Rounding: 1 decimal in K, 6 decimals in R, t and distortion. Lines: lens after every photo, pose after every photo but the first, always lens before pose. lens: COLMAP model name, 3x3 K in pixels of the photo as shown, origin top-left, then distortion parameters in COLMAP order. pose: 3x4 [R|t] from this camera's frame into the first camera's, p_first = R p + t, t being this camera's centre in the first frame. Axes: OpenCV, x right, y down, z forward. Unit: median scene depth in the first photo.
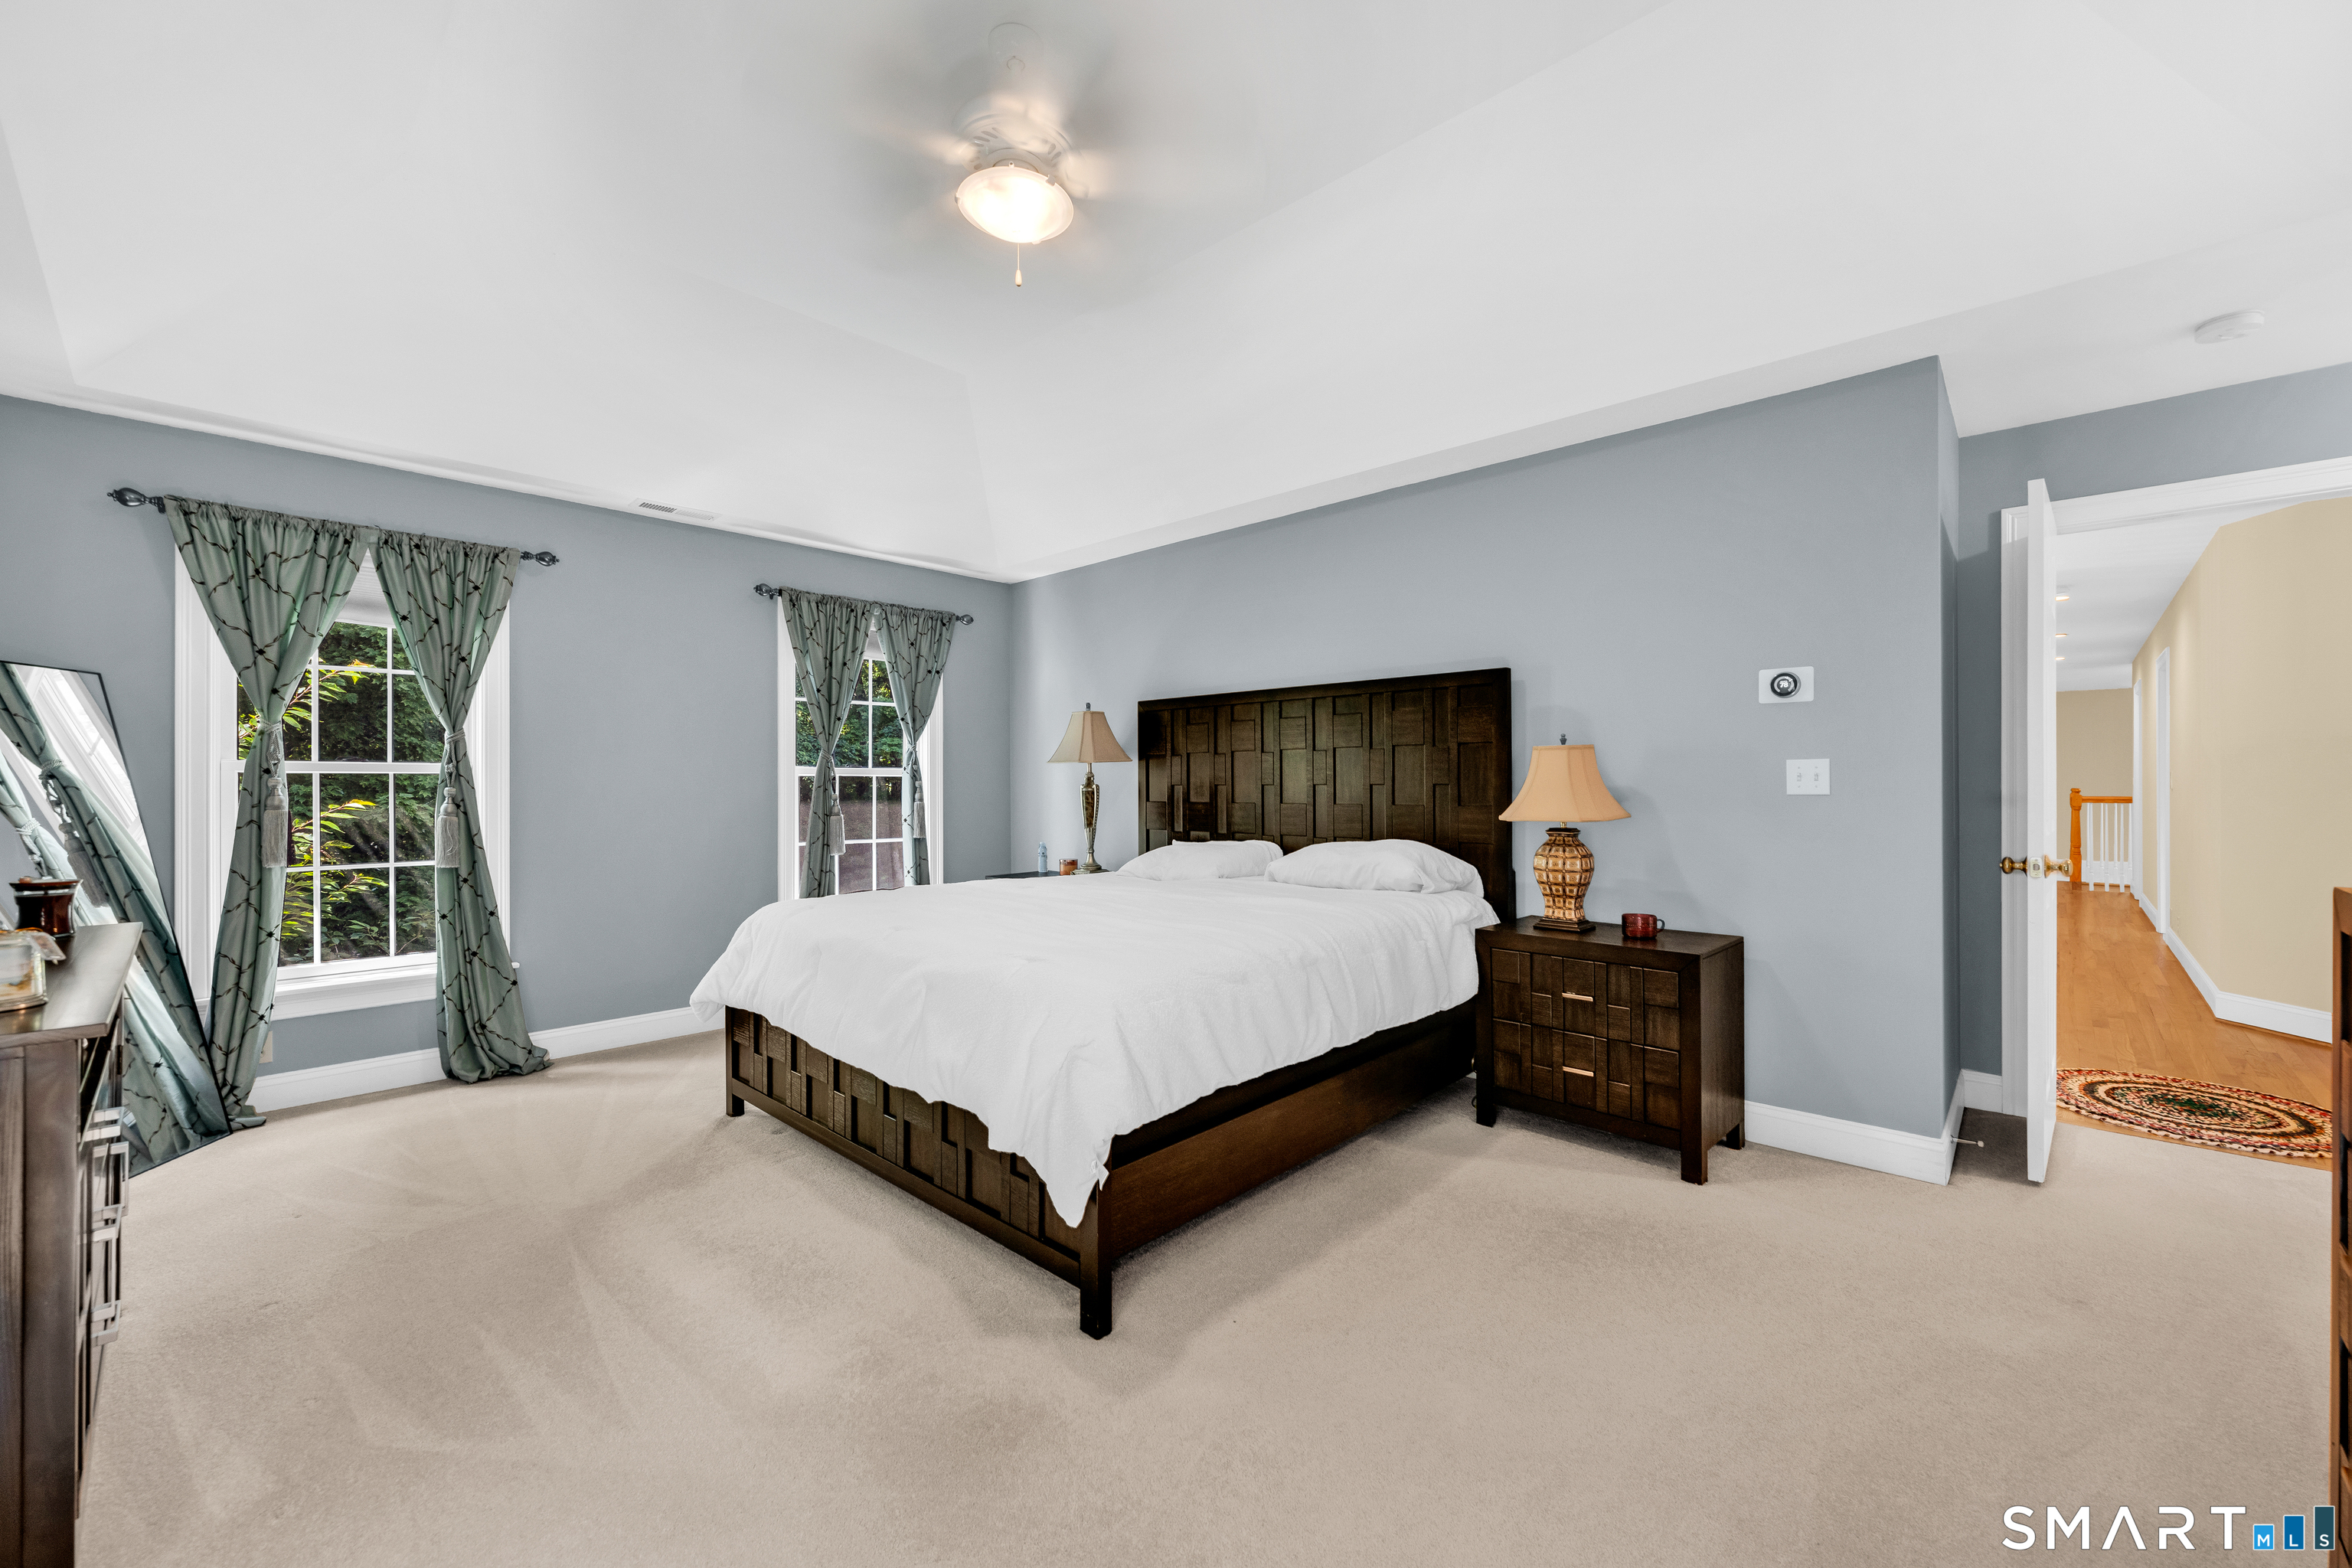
lens RADIAL K [[926.8, 0, 1189.3], [0, 926.8, 777.1], [0, 0, 1]] dist [-0.001745, -0.000104]
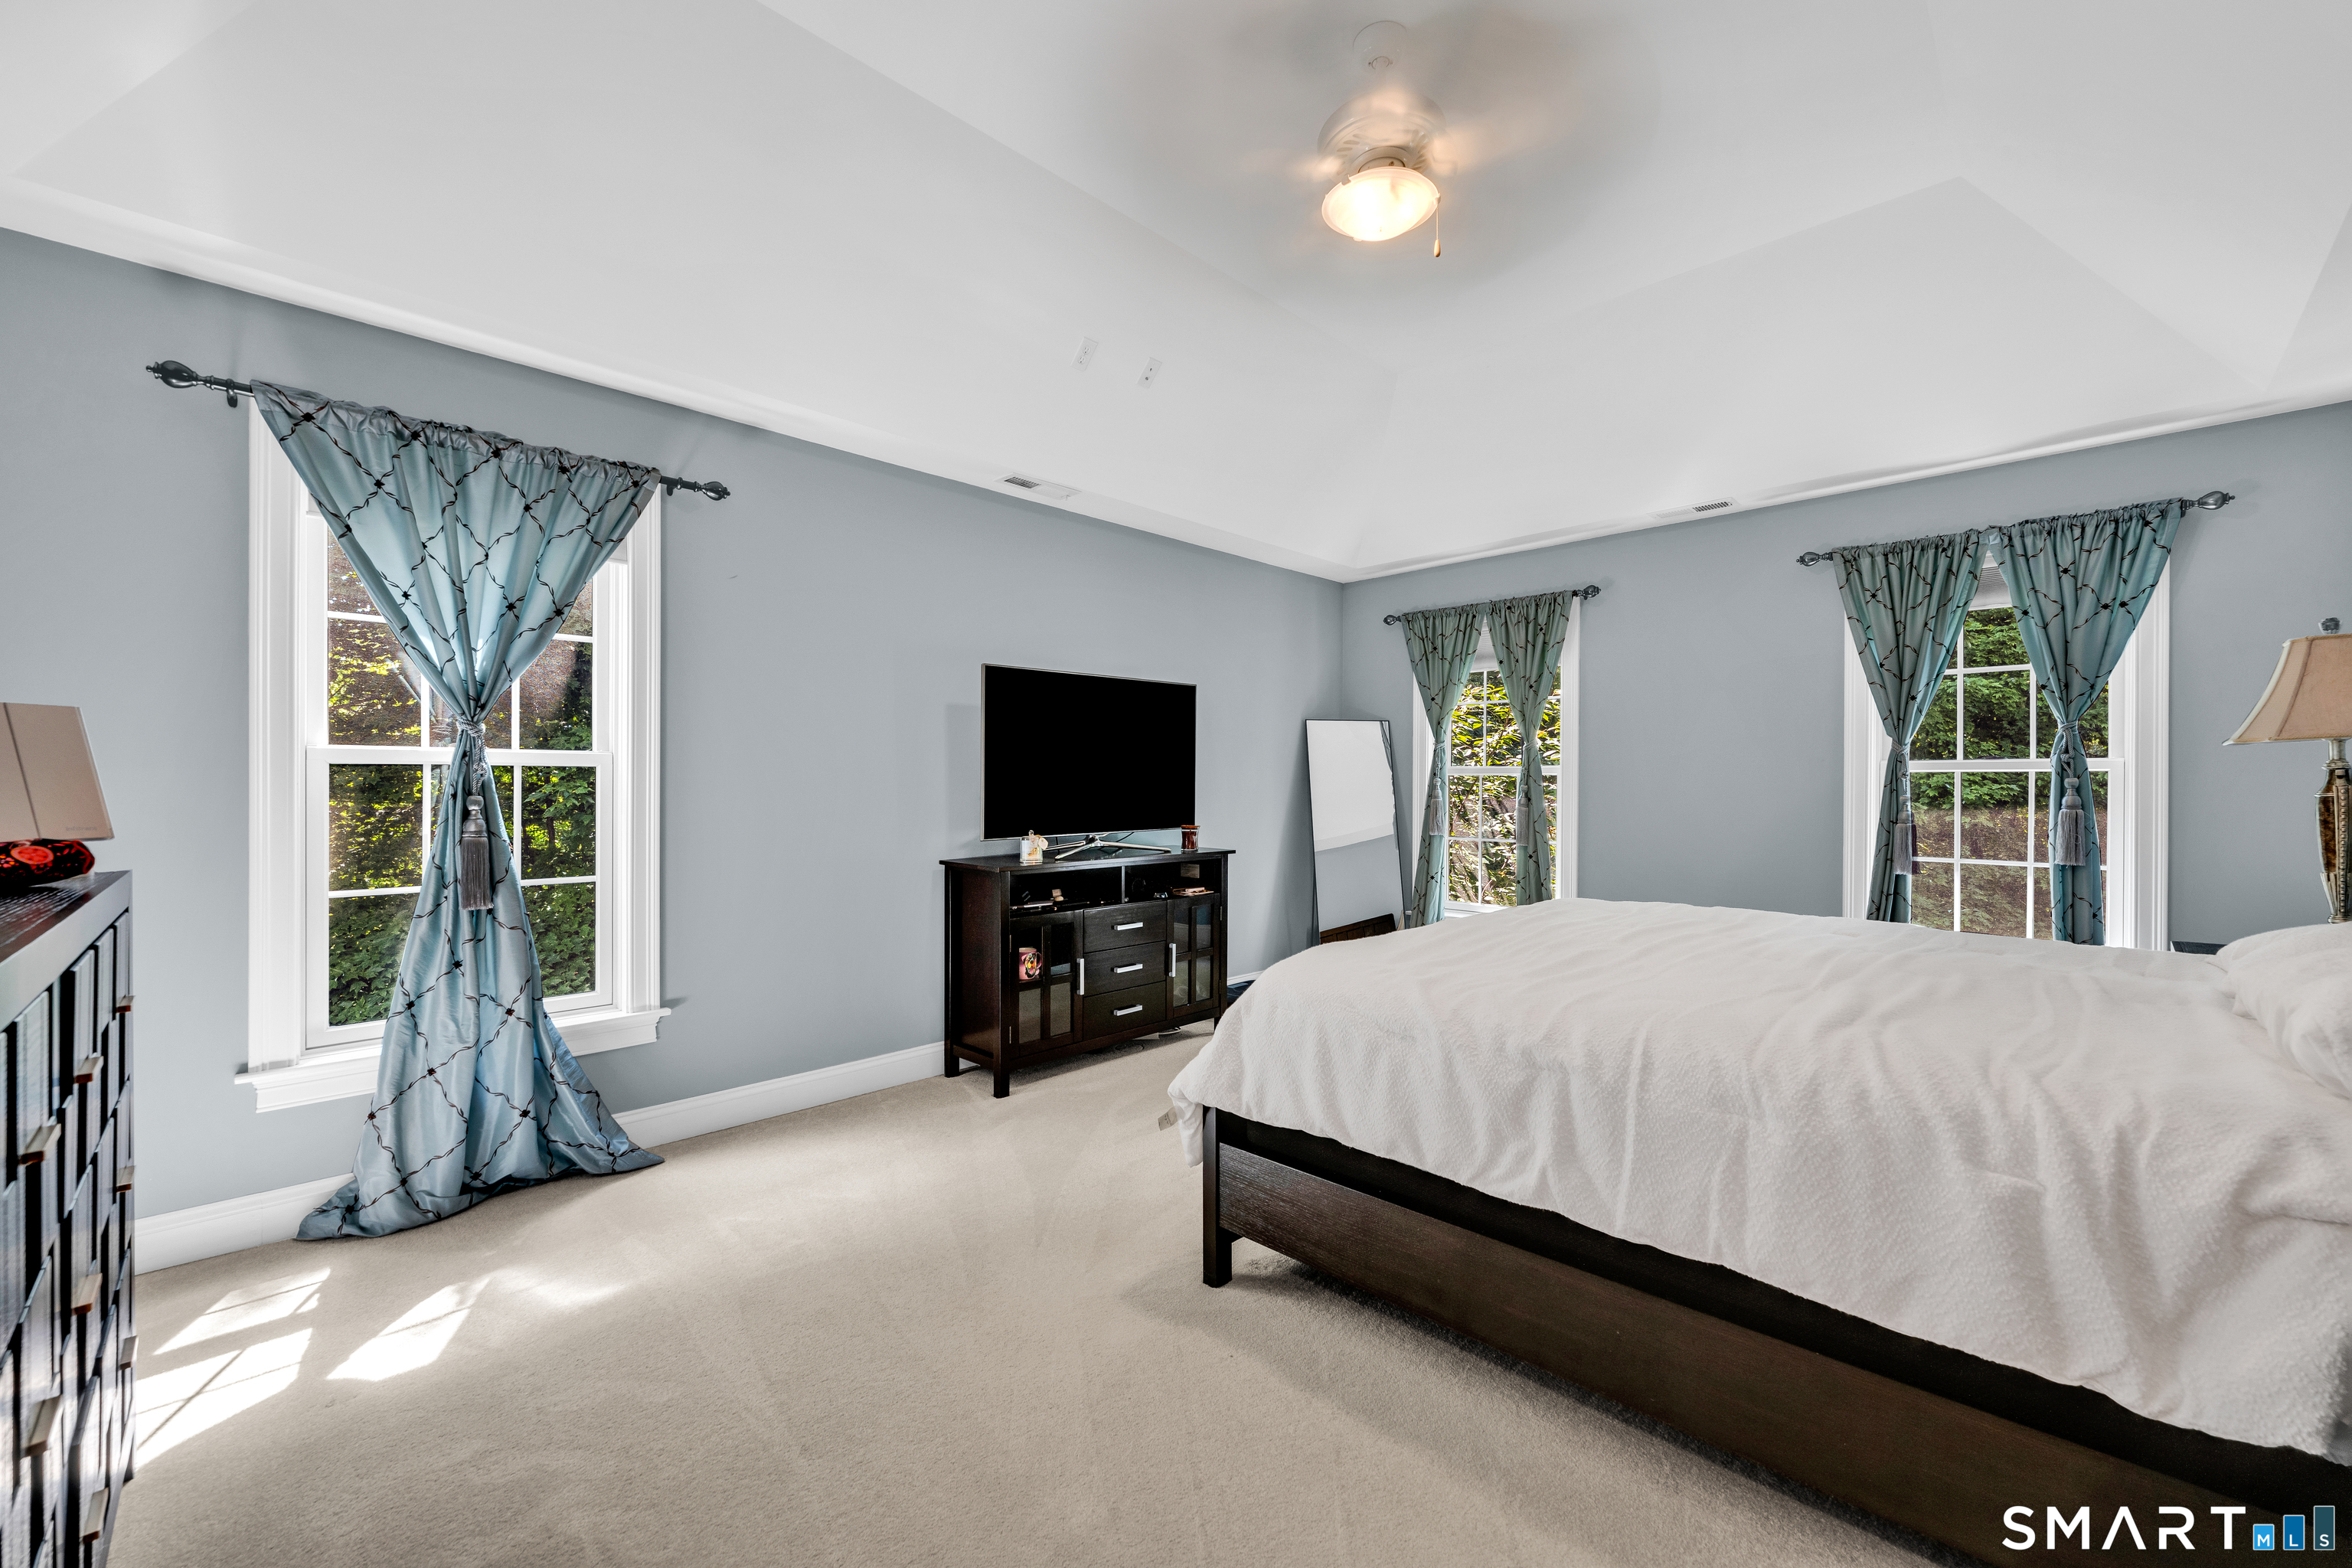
lens RADIAL K [[926.8, 0, 1199.0], [0, 926.8, 797.8], [0, 0, 1]] dist [-0.001745, -0.000104]
pose [[0.000947, 0.018687, -0.999825, 0.412567], [0.010376, 0.999771, 0.018696, 0.001088], [0.999946, -0.010392, 0.000752, 0.409173]]
